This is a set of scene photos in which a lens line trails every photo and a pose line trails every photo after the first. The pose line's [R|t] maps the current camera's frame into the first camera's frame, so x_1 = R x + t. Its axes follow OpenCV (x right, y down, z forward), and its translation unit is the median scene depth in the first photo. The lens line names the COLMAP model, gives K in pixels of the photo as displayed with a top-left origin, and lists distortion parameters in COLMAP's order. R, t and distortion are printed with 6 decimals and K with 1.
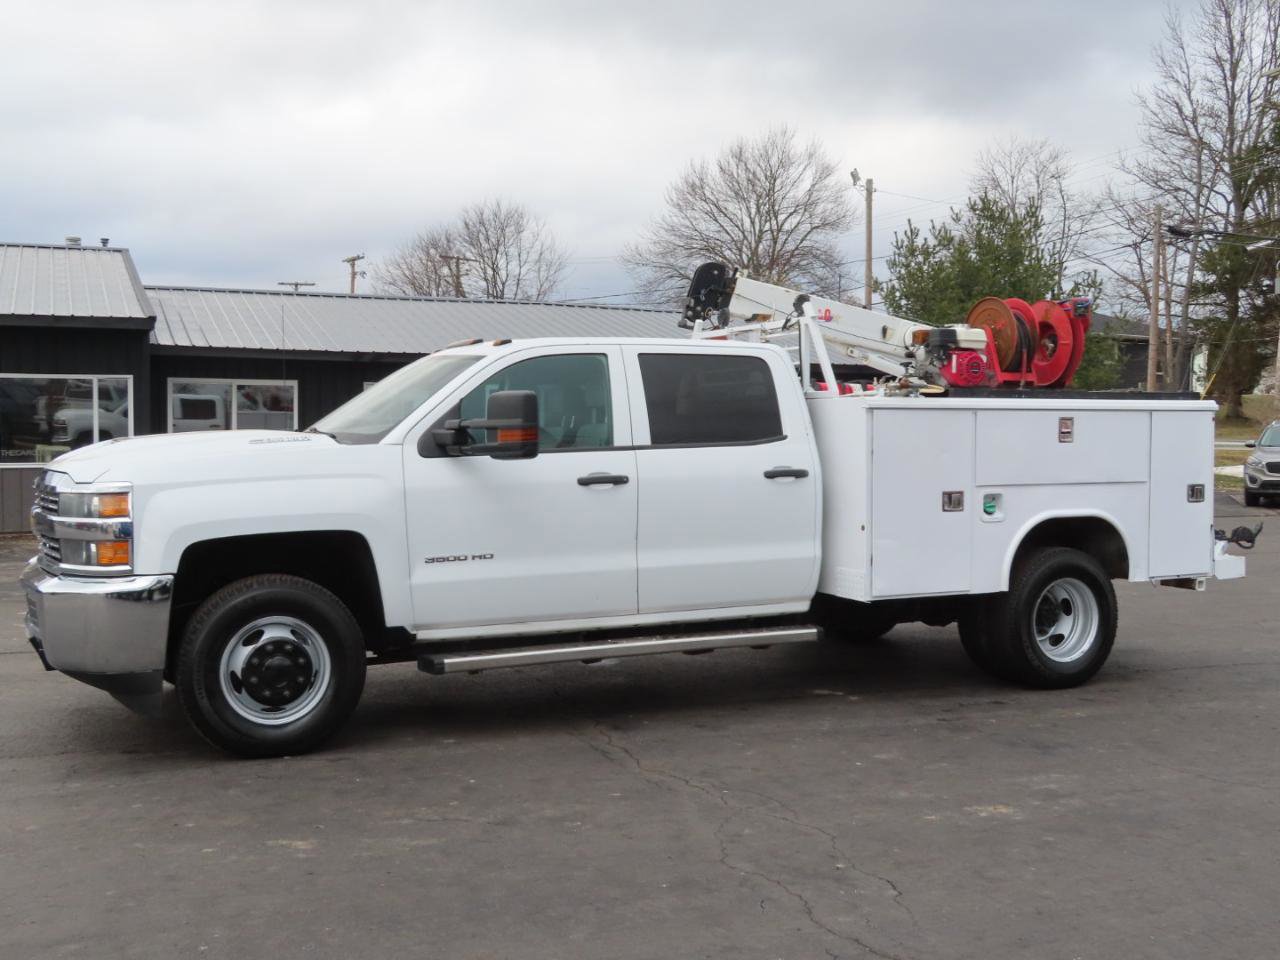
lens RADIAL K [[1396.8, 0, 640.0], [0, 1396.8, 480.0], [0, 0, 1]] dist [-0.023746, 0.005629]
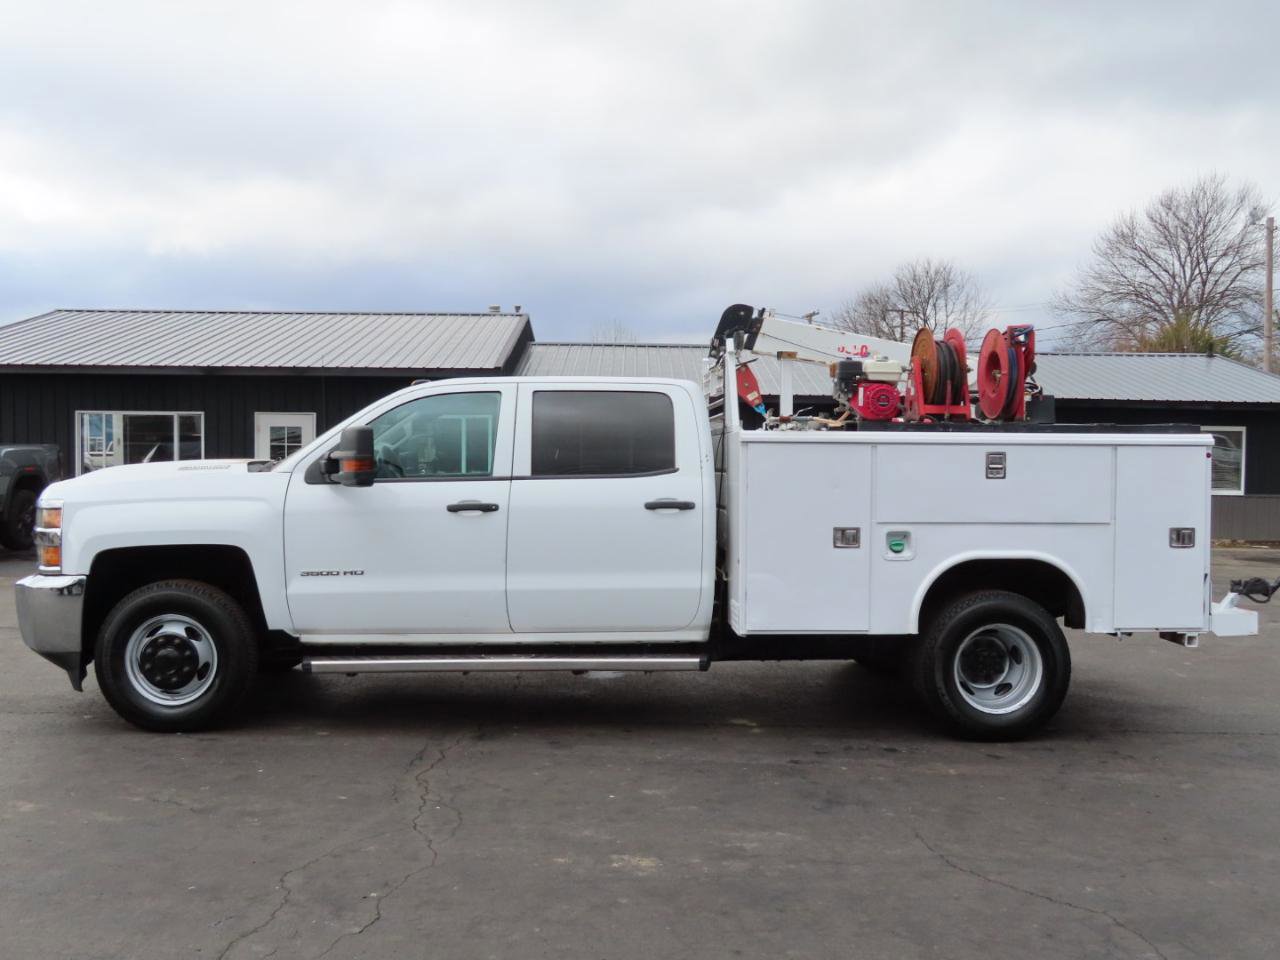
lens RADIAL K [[1193.2, 0, 632.8], [0, 1193.2, 481.3], [0, 0, 1]] dist [-0.026128, 0.000747]
pose [[0.920902, 0.015047, -0.389504, 0.434035], [-0.022378, 0.999647, -0.014293, -0.009476], [0.389152, 0.021879, 0.920914, 0.184944]]
